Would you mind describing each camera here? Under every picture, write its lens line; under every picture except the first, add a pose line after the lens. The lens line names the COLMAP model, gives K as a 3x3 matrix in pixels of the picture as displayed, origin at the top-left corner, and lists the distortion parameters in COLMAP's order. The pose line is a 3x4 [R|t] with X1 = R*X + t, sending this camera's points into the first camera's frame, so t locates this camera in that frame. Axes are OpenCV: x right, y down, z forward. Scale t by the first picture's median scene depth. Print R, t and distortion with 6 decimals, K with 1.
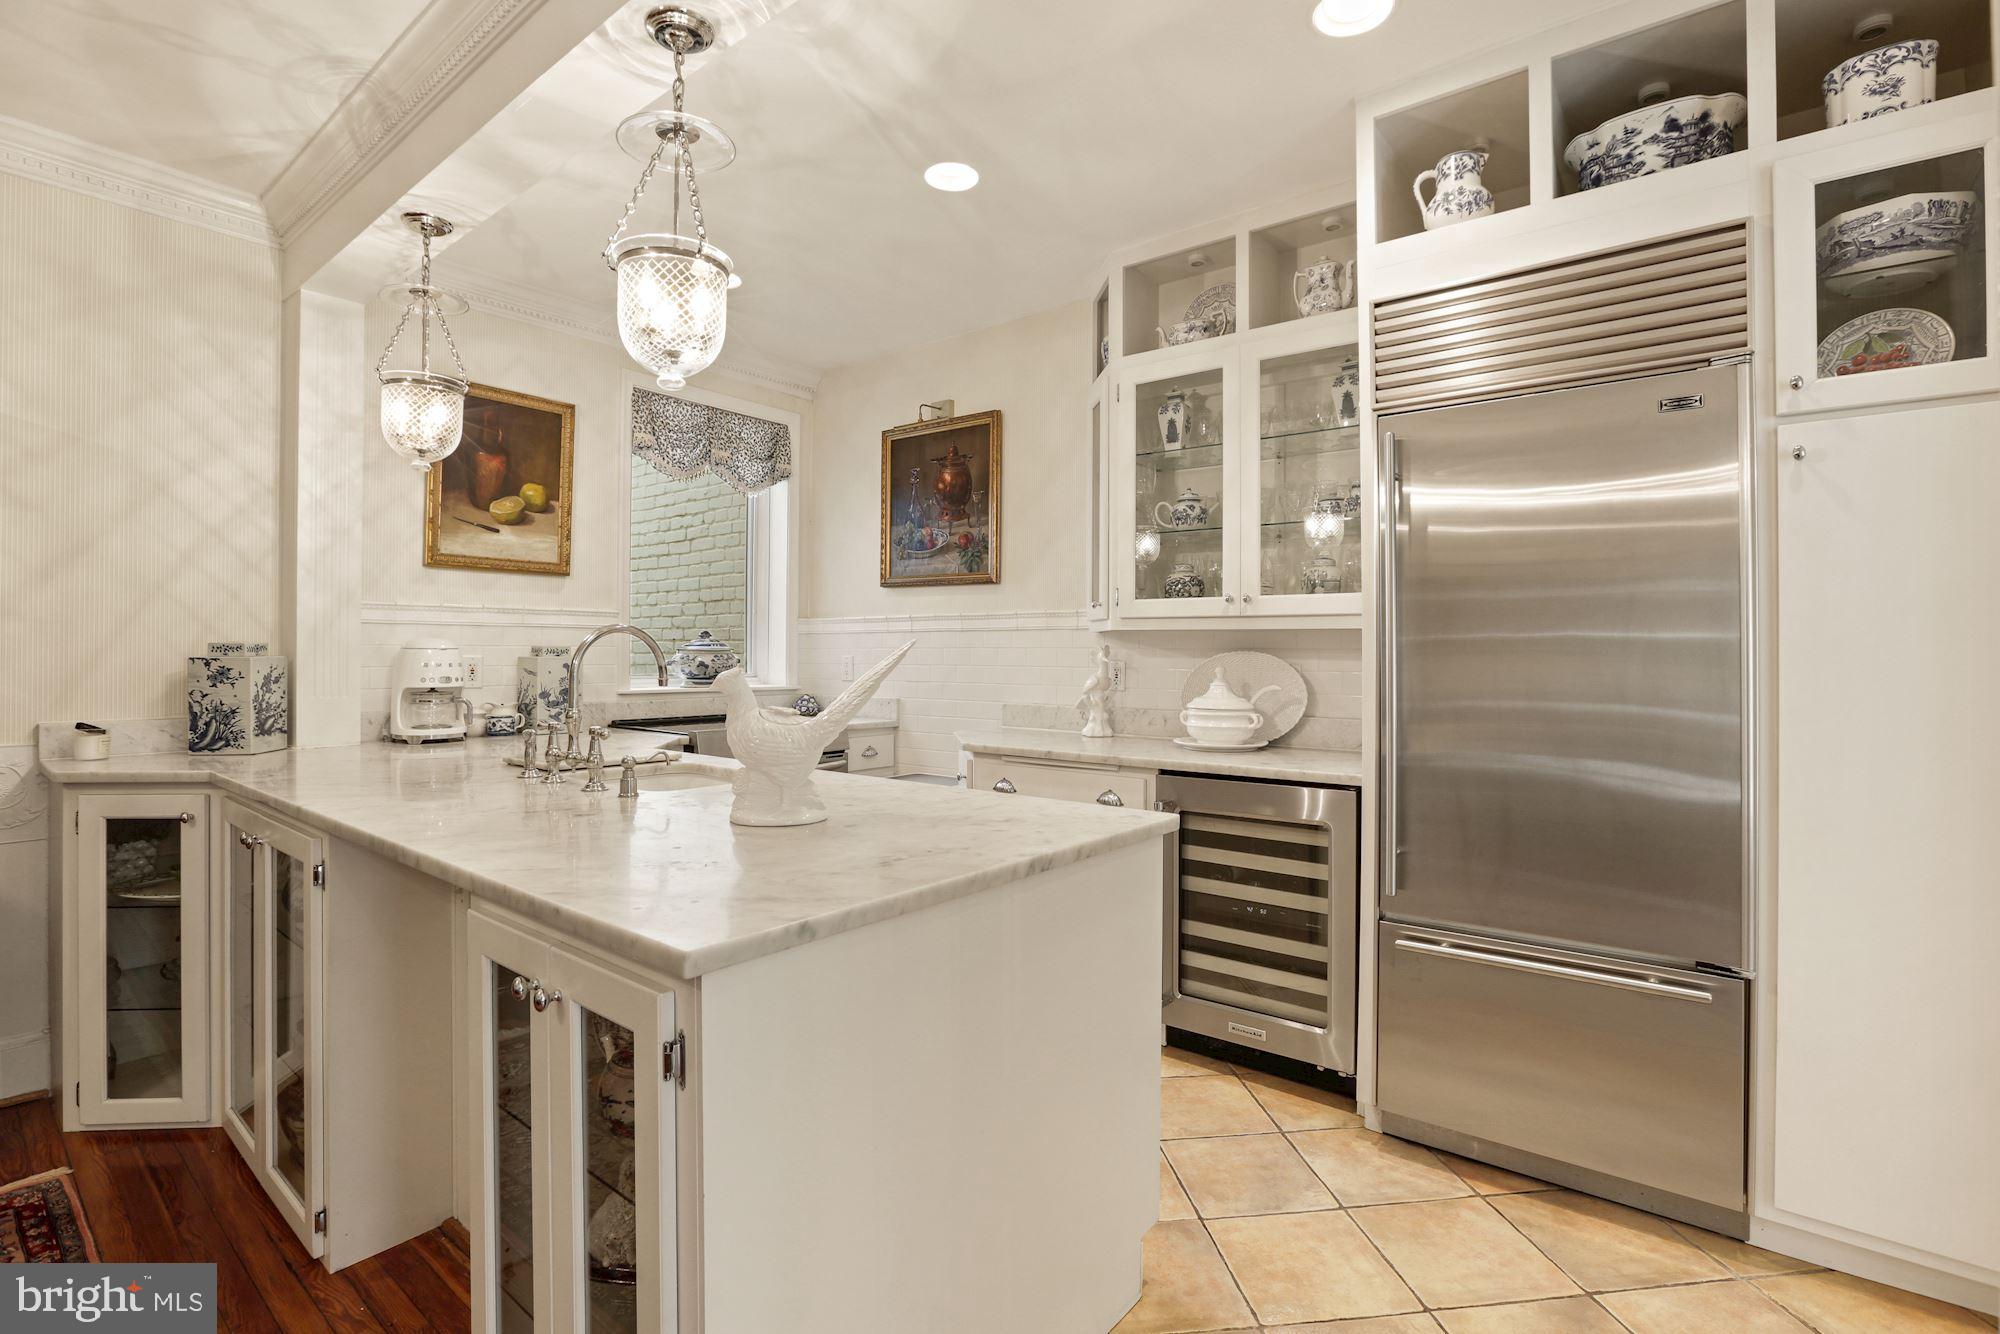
lens RADIAL K [[900.7, 0, 994.1], [0, 900.7, 670.3], [0, 0, 1]] dist [-0.053774, 0.021434]
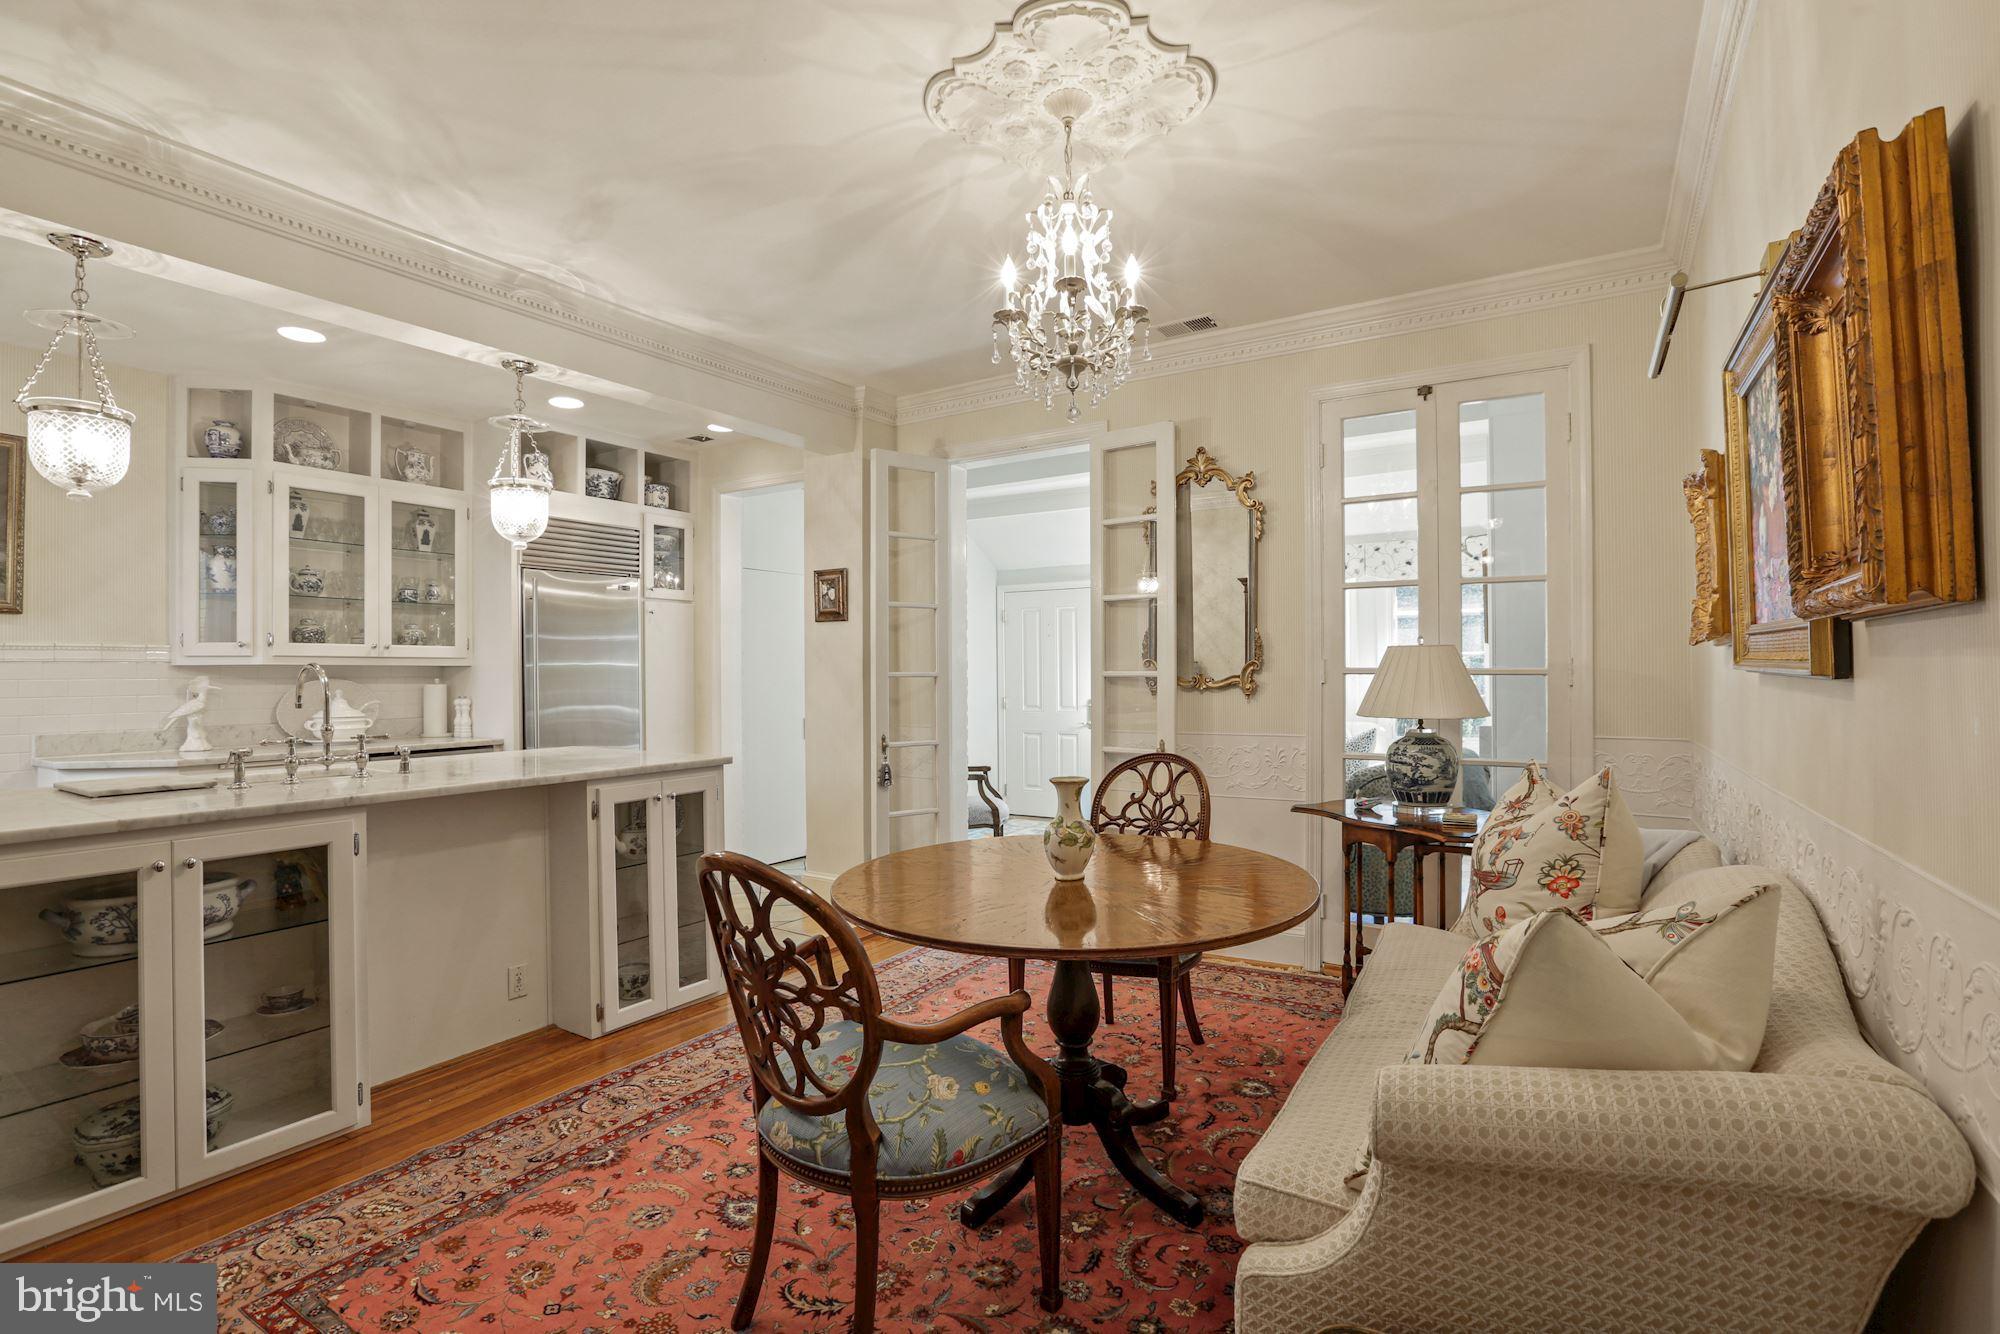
lens RADIAL K [[900.7, 0, 994.1], [0, 900.7, 670.3], [0, 0, 1]] dist [-0.053774, 0.021434]
pose [[-0.089263, -0.008783, 0.995969, -1.365262], [0.028425, 0.999531, 0.011362, -0.021816], [-0.995602, 0.029325, -0.088971, 0.055835]]
